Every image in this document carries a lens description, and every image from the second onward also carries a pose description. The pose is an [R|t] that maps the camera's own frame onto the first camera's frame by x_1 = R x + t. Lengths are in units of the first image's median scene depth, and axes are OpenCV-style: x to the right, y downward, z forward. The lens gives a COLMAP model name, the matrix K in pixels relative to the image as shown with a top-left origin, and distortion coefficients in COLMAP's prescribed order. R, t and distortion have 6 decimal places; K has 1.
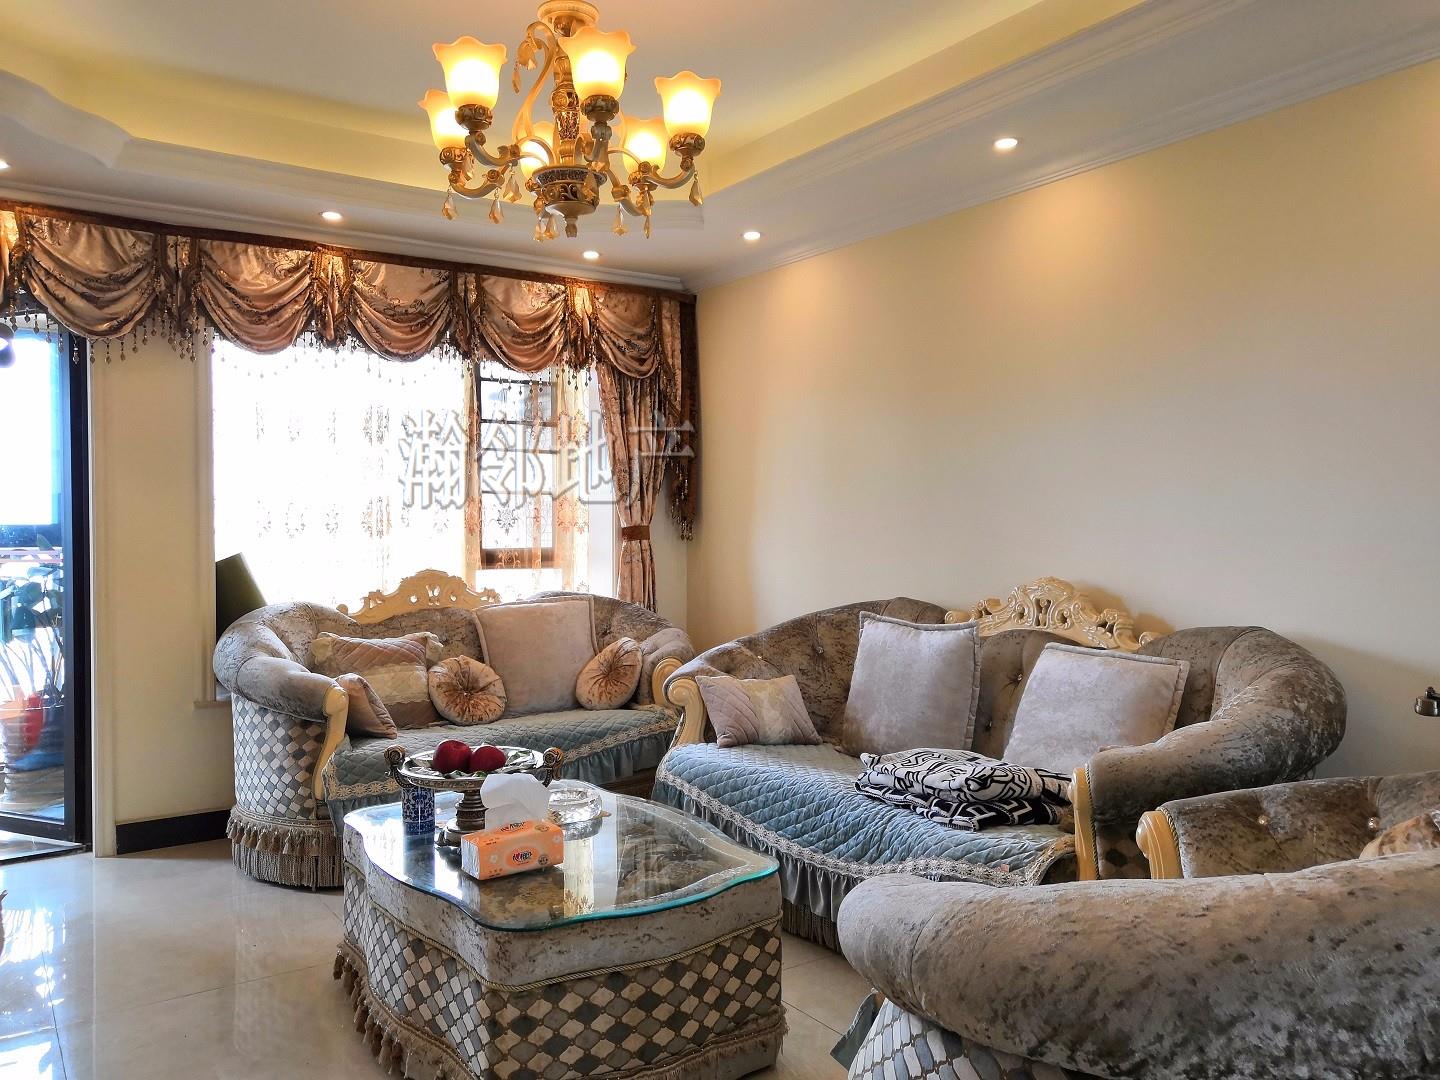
lens RADIAL K [[1121.2, 0, 717.9], [0, 1121.2, 542.5], [0, 0, 1]] dist [-0.011158, 0.012905]
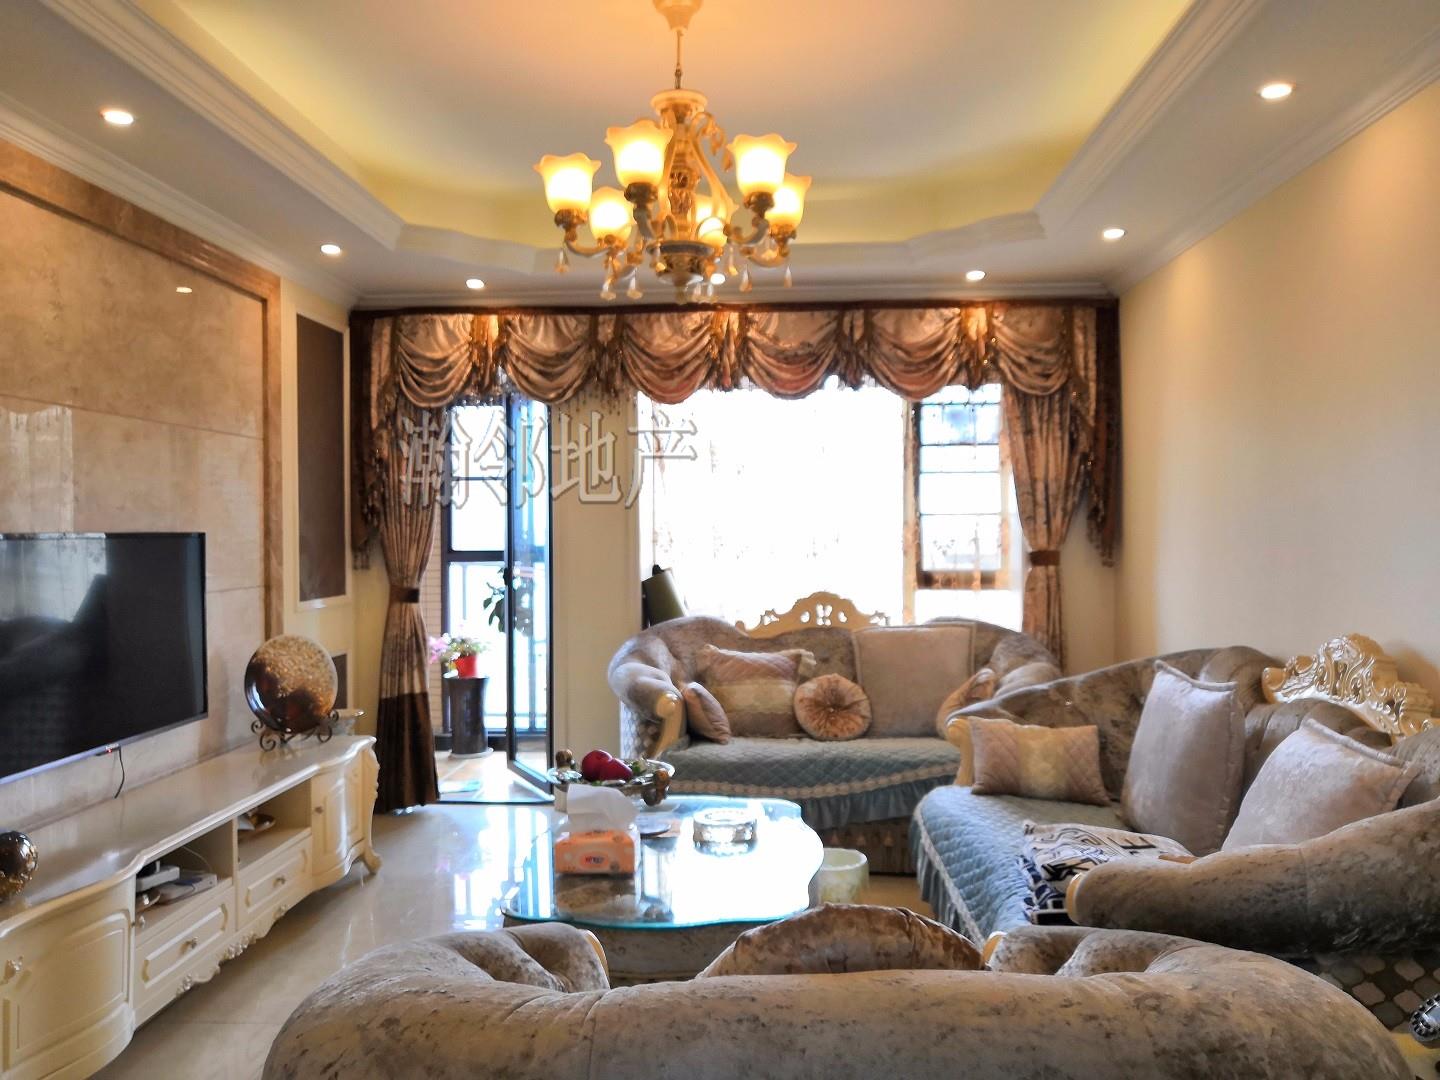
lens RADIAL K [[1121.2, 0, 717.2], [0, 1121.2, 534.3], [0, 0, 1]] dist [-0.011158, 0.012905]
pose [[0.789269, 0.002093, -0.614044, 0.335413], [-0.007464, 0.999953, -0.006185, -0.023871], [0.614002, 0.009465, 0.789248, 0.094941]]
